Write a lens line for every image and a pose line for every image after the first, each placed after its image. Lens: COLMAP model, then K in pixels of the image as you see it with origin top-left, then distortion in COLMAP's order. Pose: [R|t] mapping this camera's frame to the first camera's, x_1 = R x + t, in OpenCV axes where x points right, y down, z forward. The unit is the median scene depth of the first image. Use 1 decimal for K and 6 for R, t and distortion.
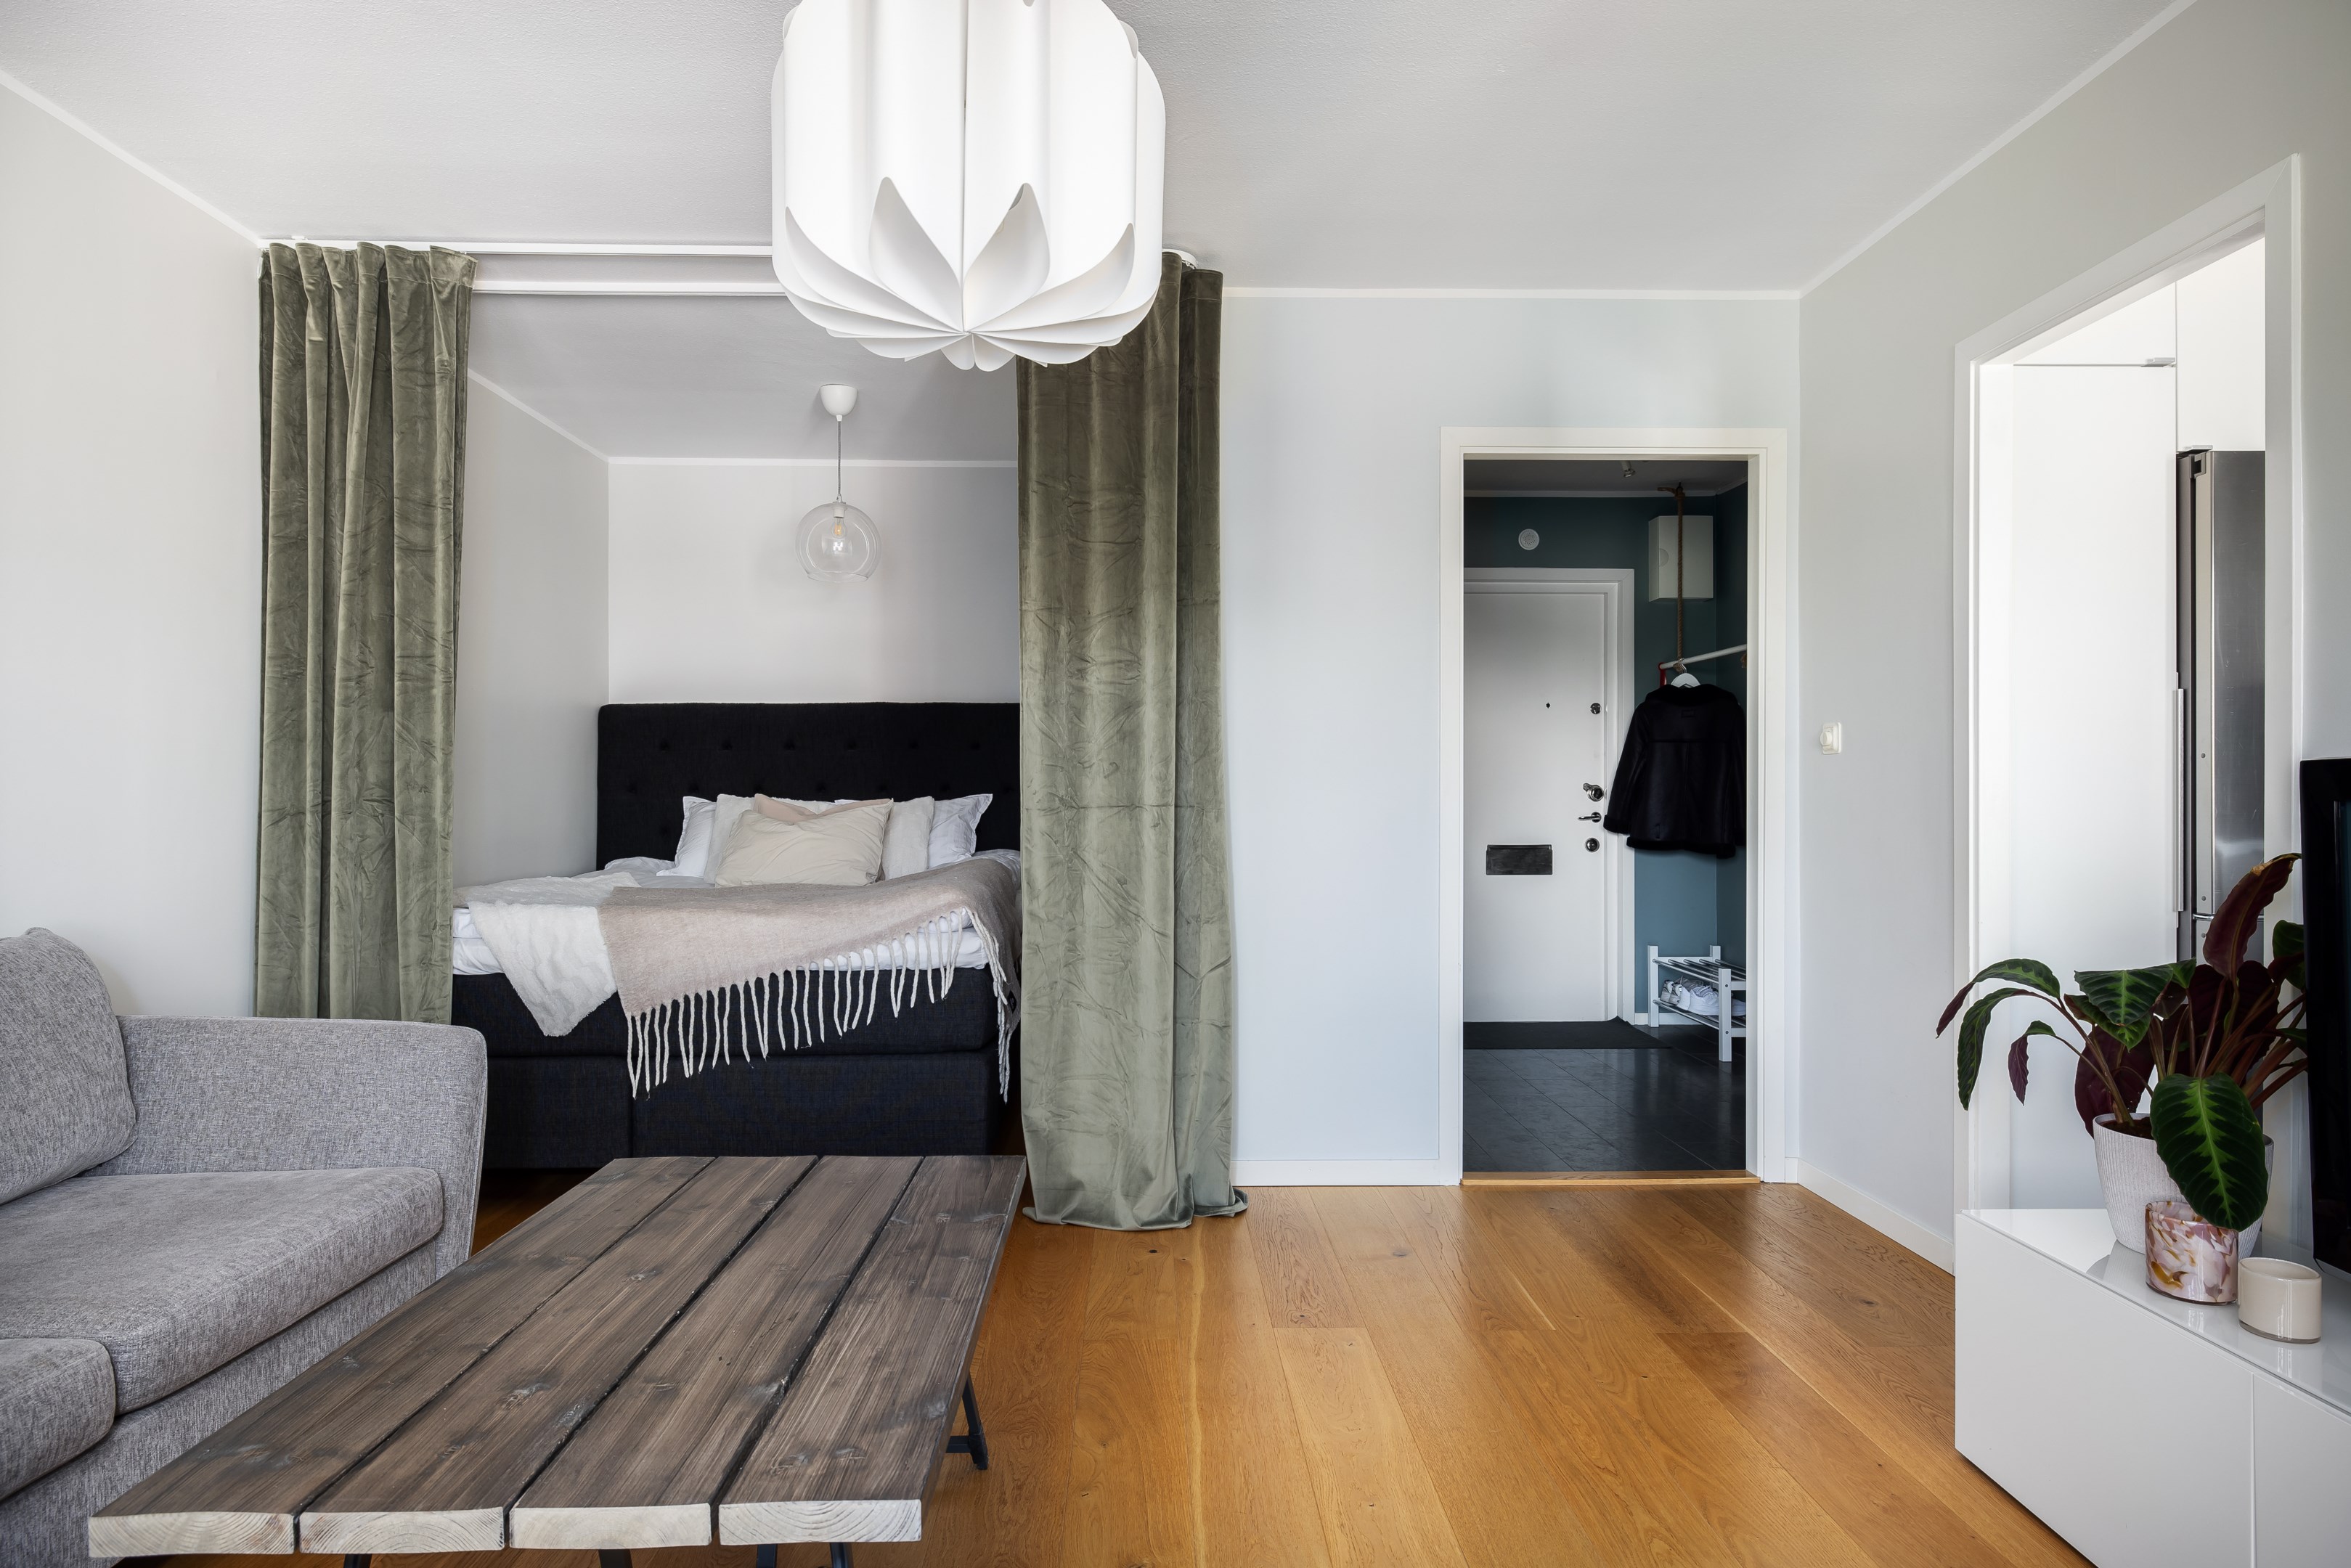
lens RADIAL K [[1321.4, 0, 1168.1], [0, 1321.4, 783.5], [0, 0, 1]] dist [-0.004534, -0.000174]
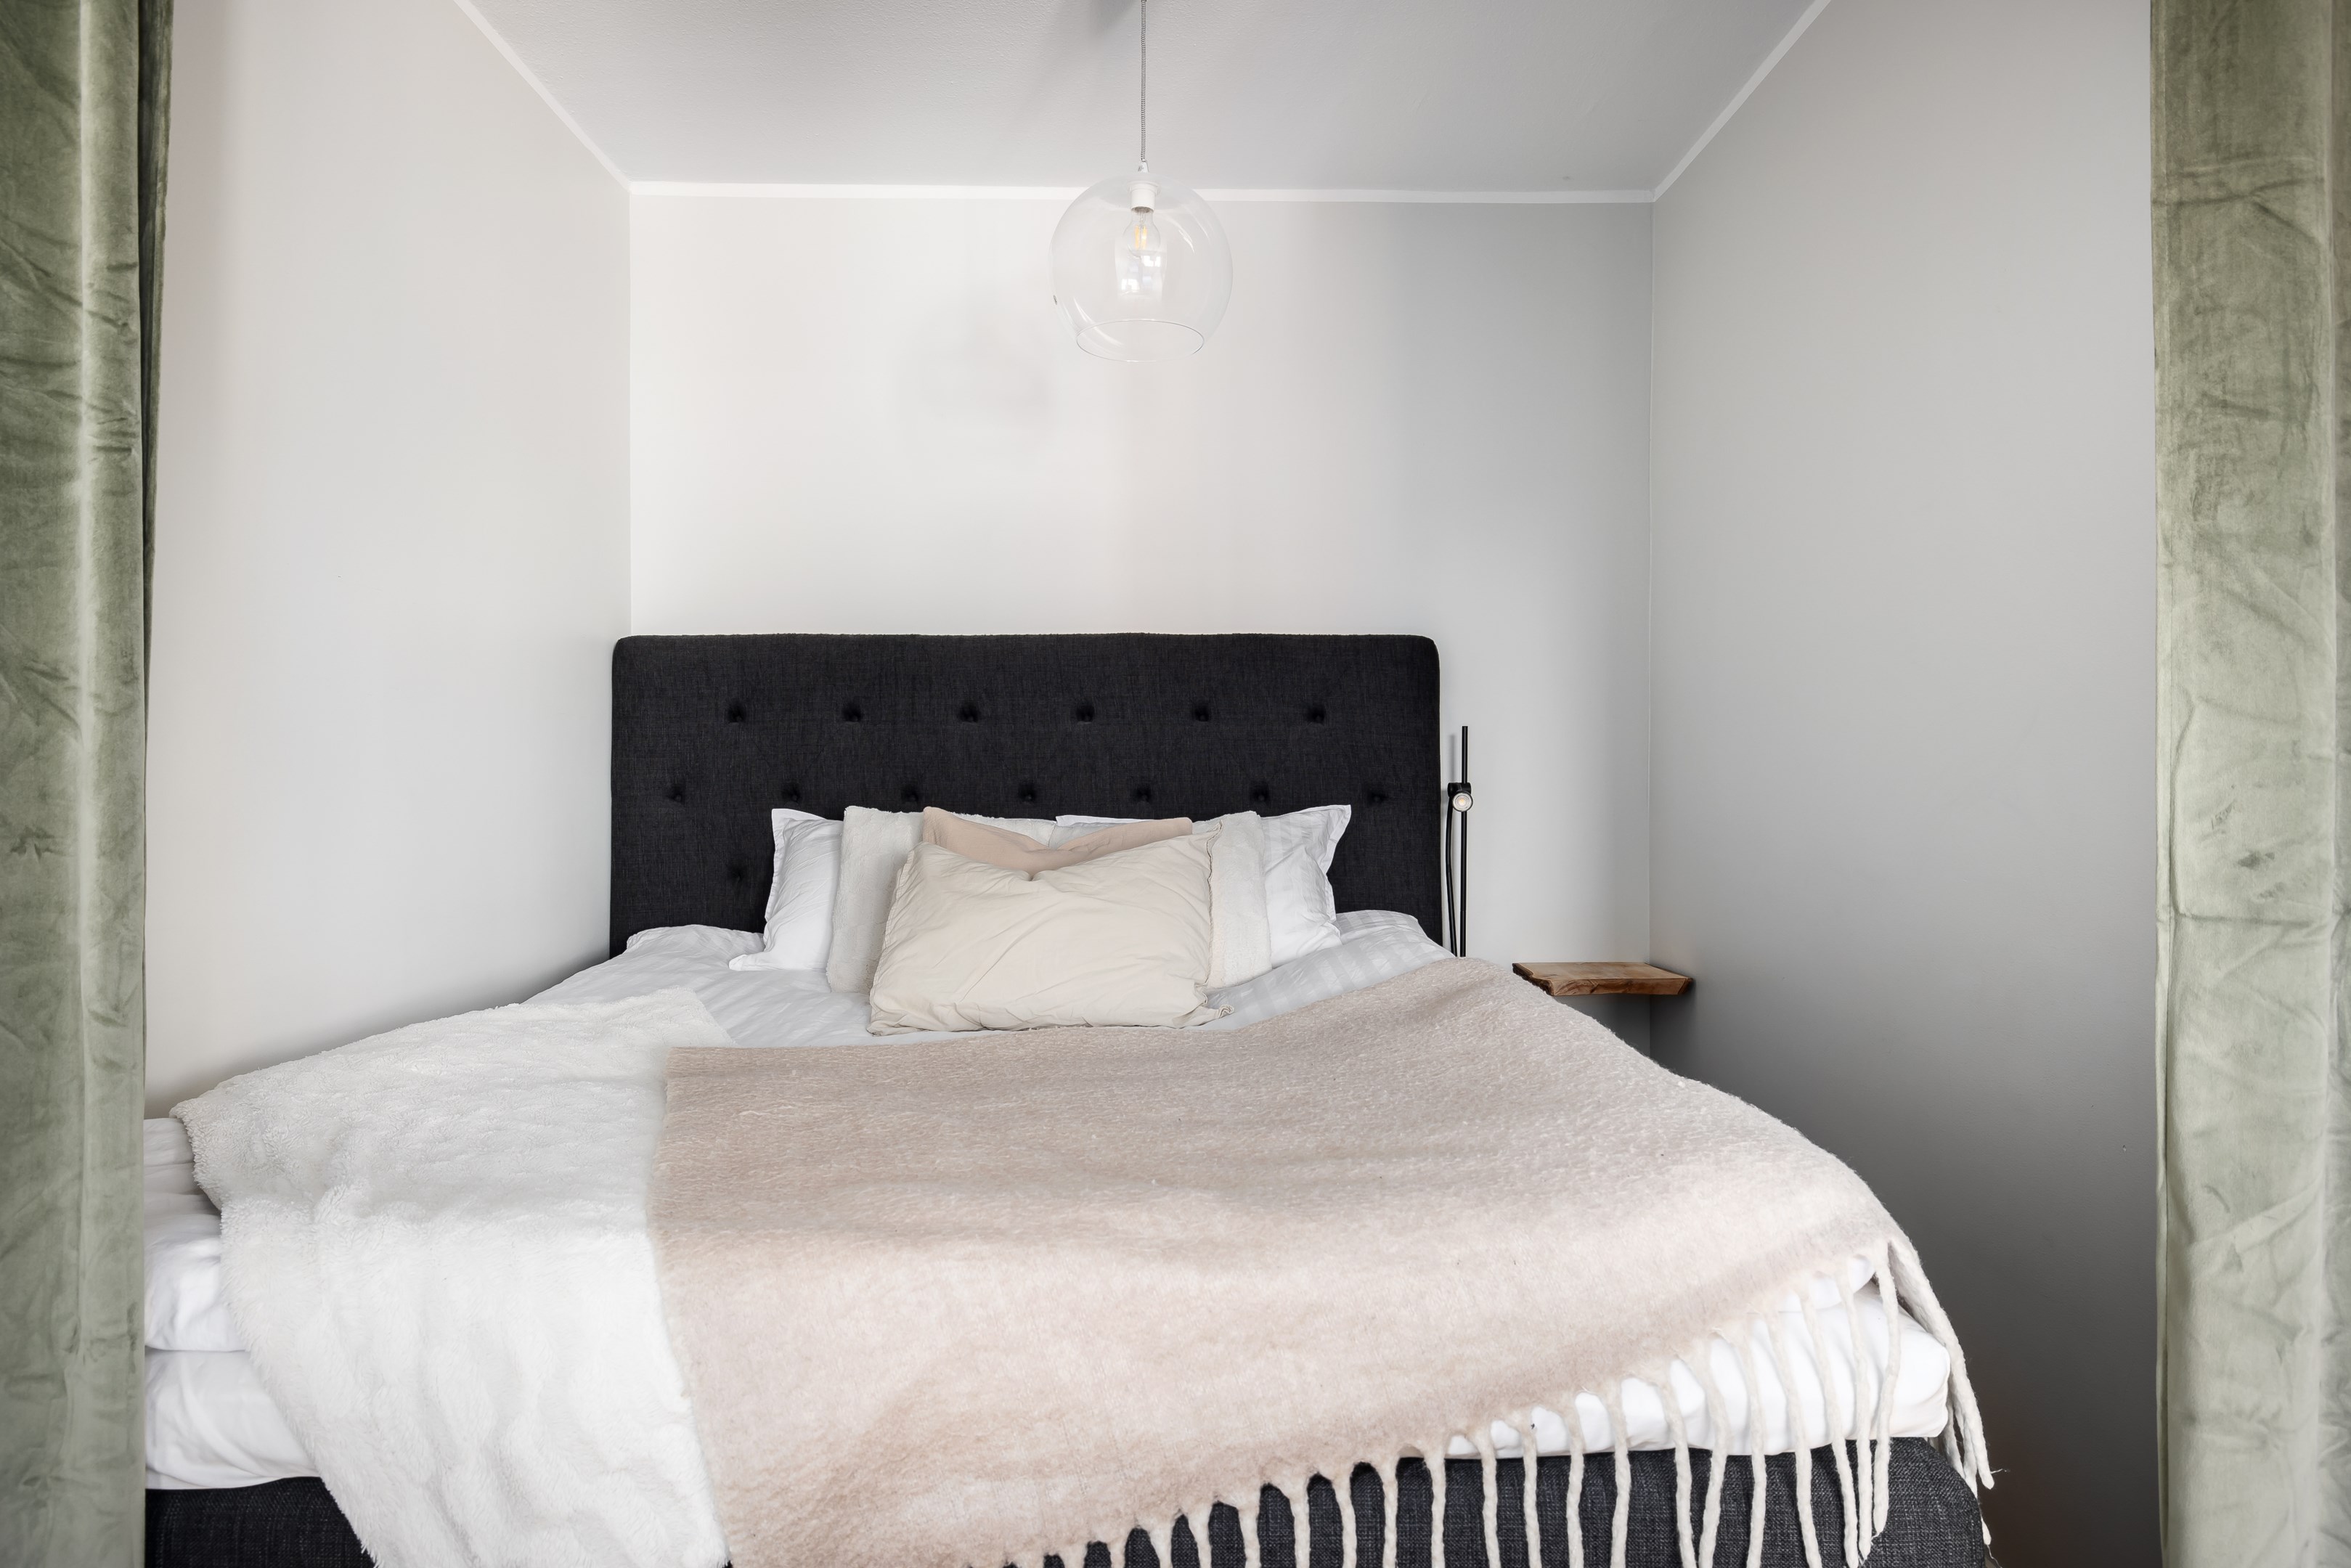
lens RADIAL K [[1404.3, 0, 1183.8], [0, 1404.3, 783.1], [0, 0, 1]] dist [-0.014627, -0.001095]
pose [[0.999983, 0.002165, -0.005483, -0.207248], [-0.002103, 0.999935, 0.011236, -0.007364], [0.005507, -0.011224, 0.999922, 0.457980]]
